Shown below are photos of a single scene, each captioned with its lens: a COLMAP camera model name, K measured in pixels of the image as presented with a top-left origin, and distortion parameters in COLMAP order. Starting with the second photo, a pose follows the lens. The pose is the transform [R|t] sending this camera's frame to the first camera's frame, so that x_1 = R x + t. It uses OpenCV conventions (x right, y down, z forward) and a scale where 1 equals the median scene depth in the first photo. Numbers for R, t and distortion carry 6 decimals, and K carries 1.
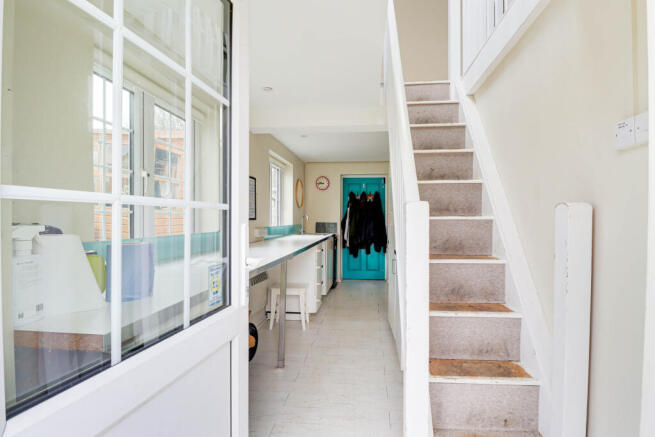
lens RADIAL K [[303.4, 0, 331.9], [0, 303.4, 203.1], [0, 0, 1]] dist [0.001097, -0.011419]
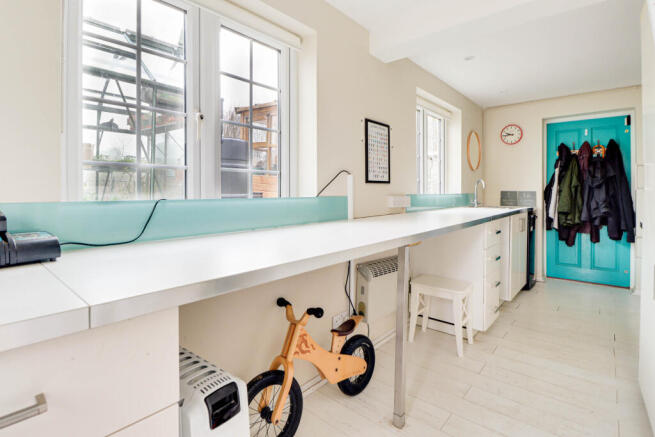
lens RADIAL K [[320.8, 0, 328.1], [0, 320.8, 183.5], [0, 0, 1]] dist [-0.000173, -0.013777]
pose [[0.832450, -0.008711, -0.554032, 0.027773], [0.026271, 0.999372, 0.023760, 0.019785], [0.553478, -0.034334, 0.832156, 0.170582]]
